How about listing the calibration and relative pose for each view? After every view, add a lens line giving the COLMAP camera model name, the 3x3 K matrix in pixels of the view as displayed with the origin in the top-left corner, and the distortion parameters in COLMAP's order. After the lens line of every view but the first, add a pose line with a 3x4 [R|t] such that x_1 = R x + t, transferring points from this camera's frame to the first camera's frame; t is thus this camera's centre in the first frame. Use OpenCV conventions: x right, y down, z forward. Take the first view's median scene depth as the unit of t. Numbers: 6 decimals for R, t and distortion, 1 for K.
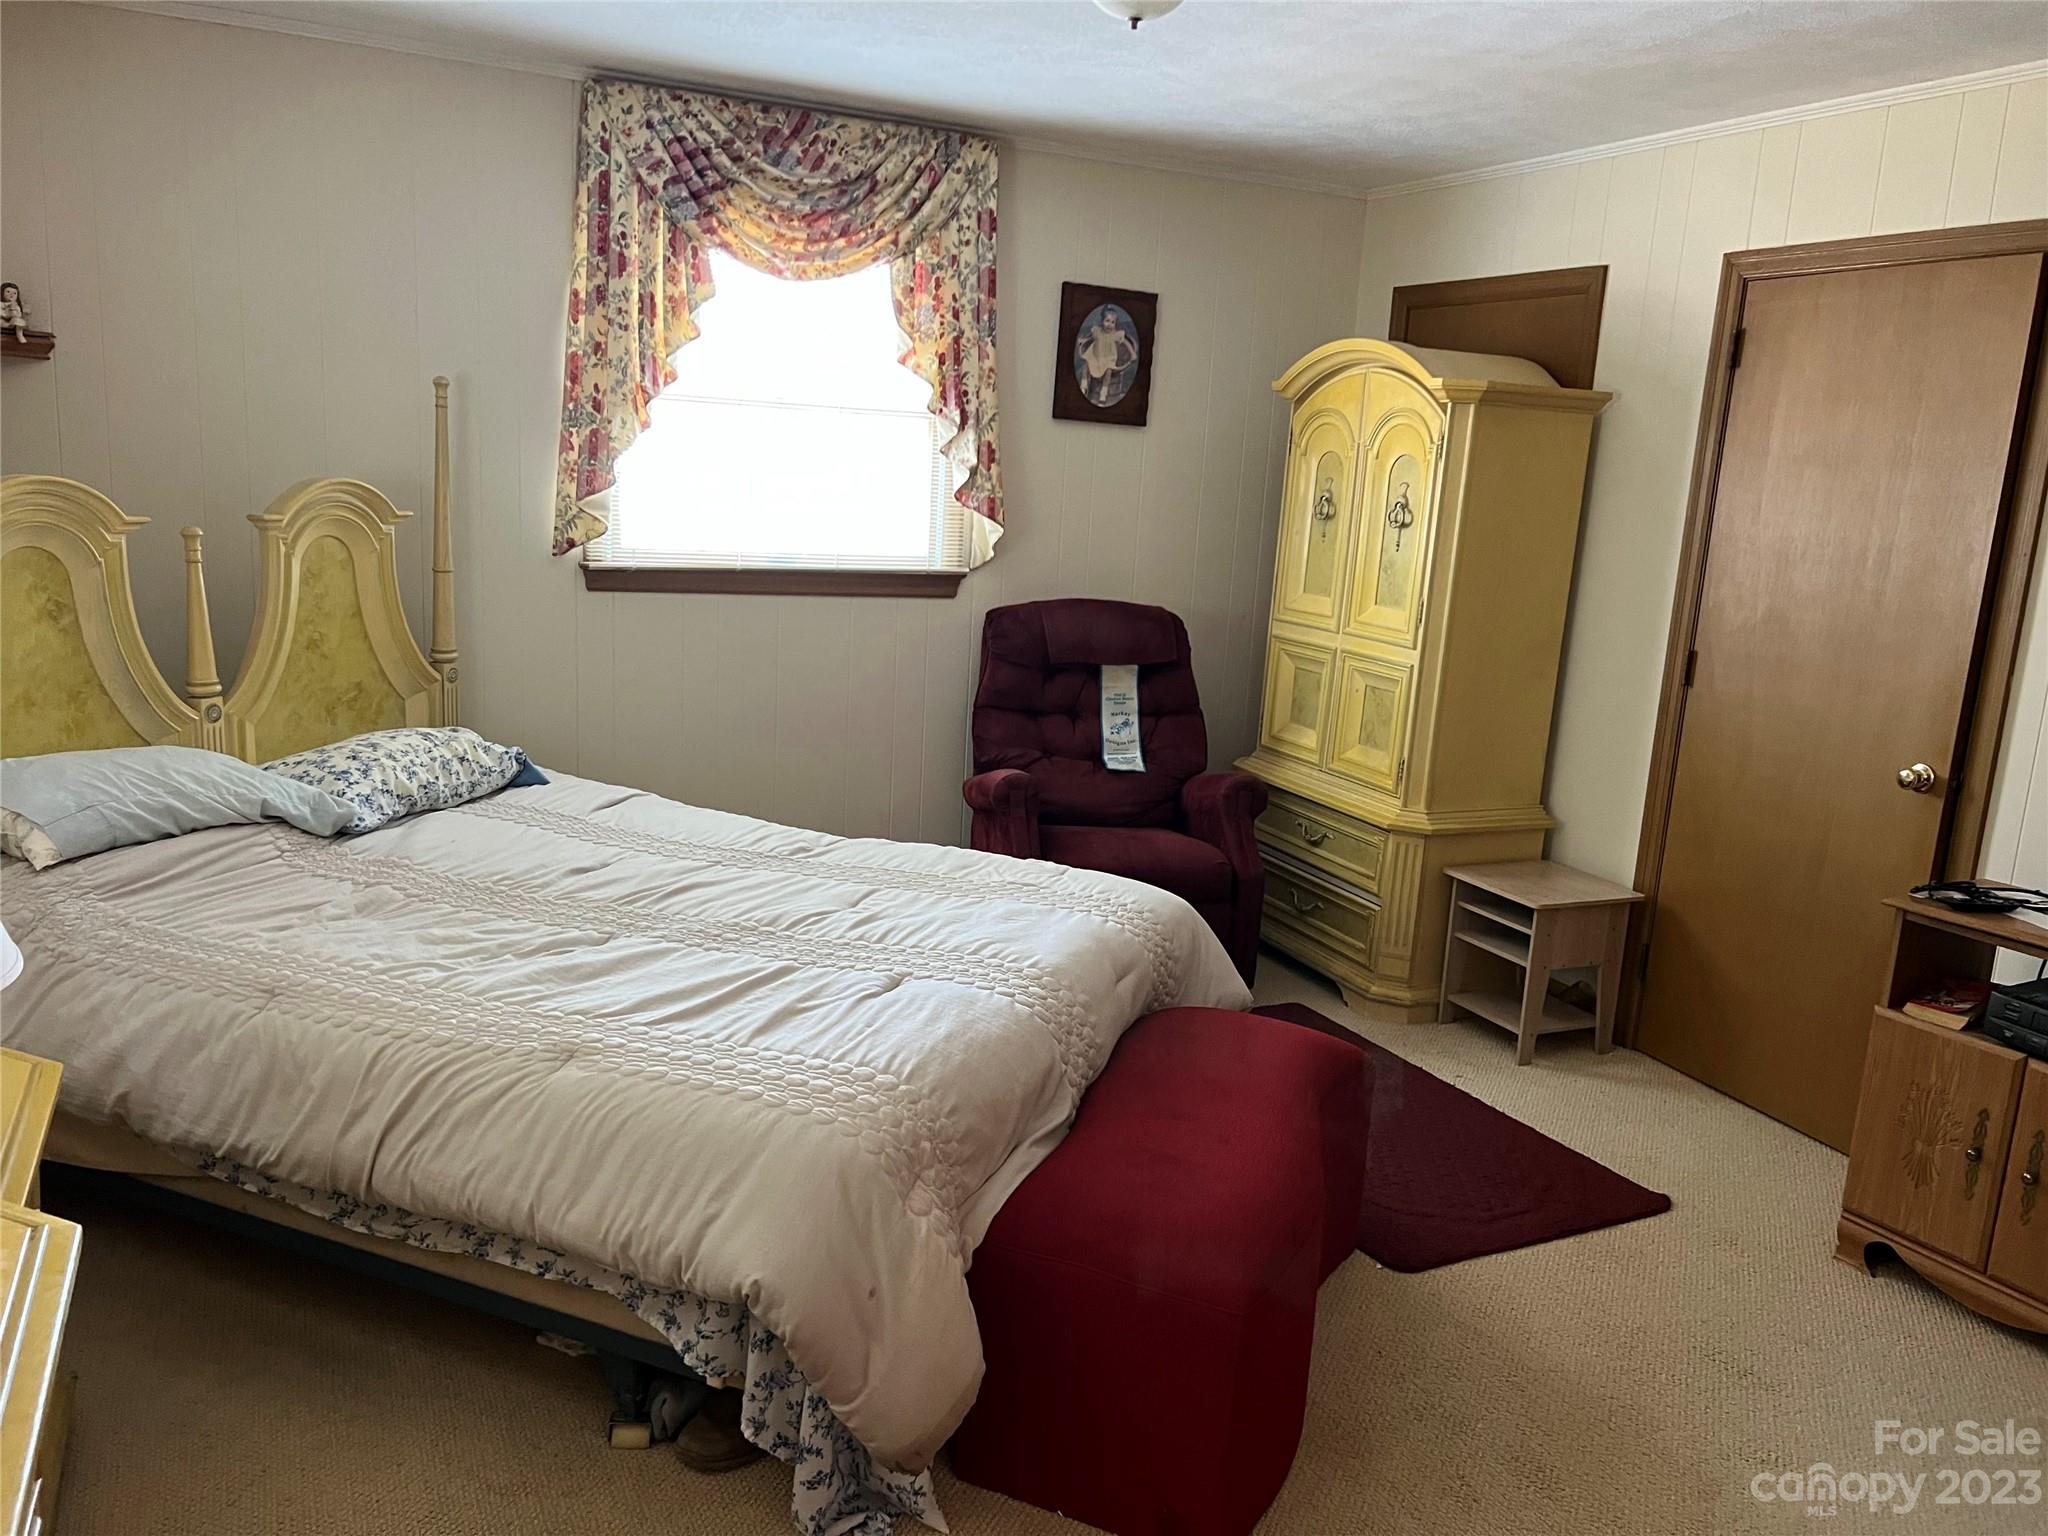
lens RADIAL K [[1525.4, 0, 1024.0], [0, 1525.4, 768.0], [0, 0, 1]] dist [0.056068, -0.135146]
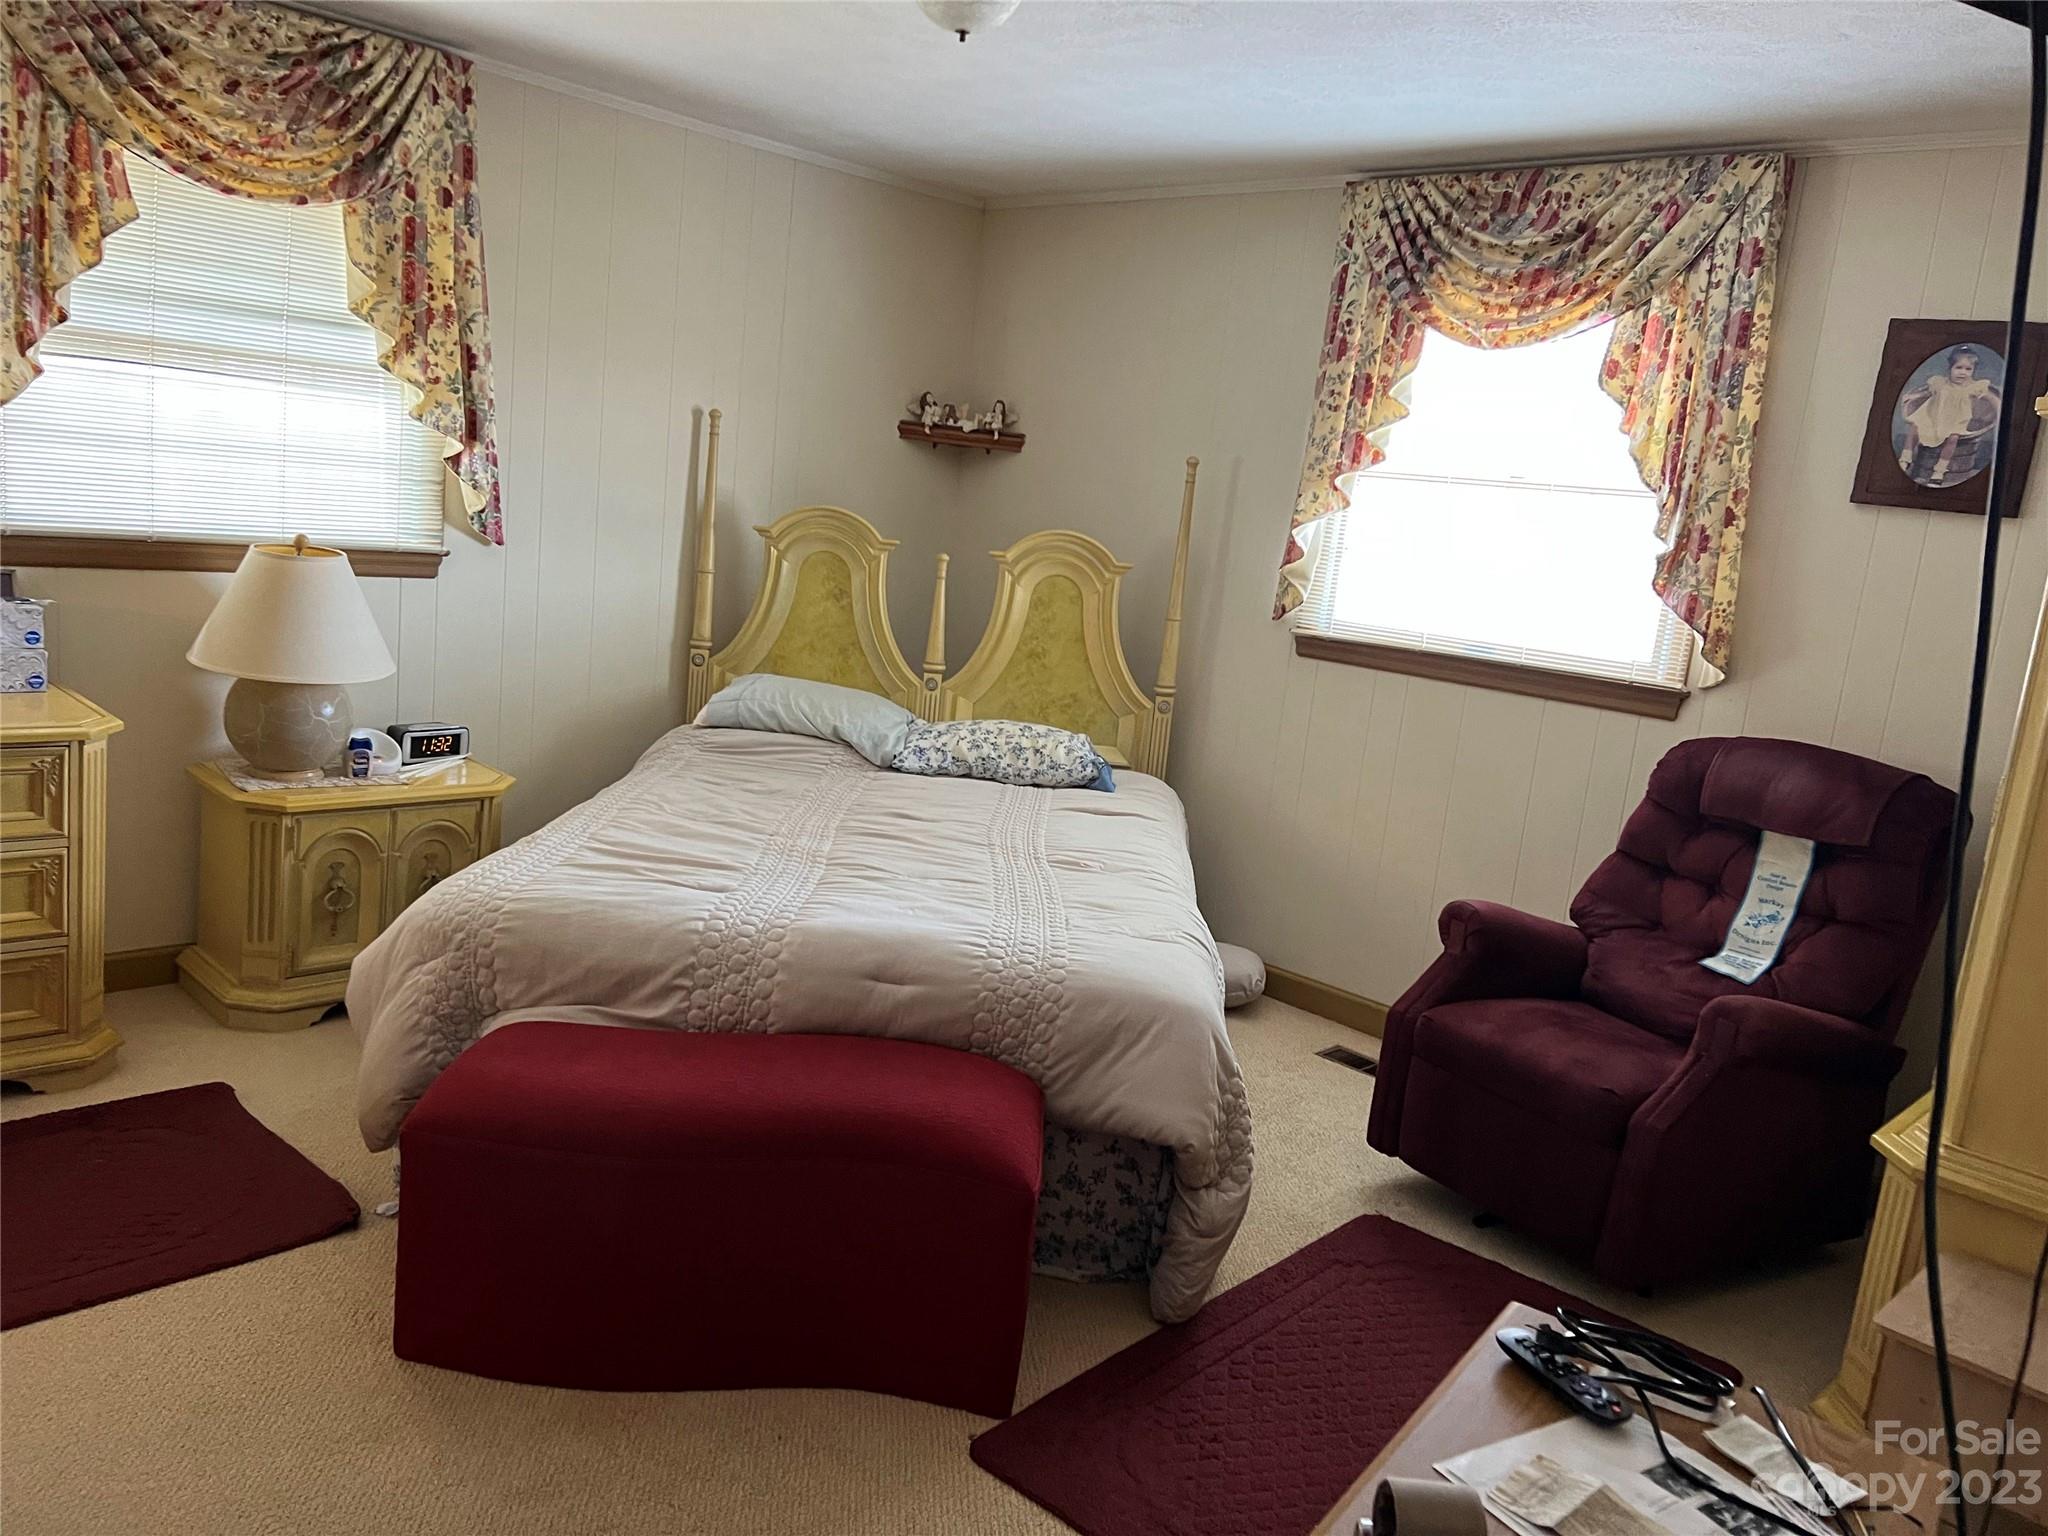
lens RADIAL K [[1544.0, 0, 1013.9], [0, 1544.0, 769.7], [0, 0, 1]] dist [0.032065, -0.044072]
pose [[0.360674, 0.148331, -0.920822, 0.655453], [-0.263784, 0.963188, 0.051836, -0.043713], [0.894613, 0.224202, 0.386524, 0.433893]]
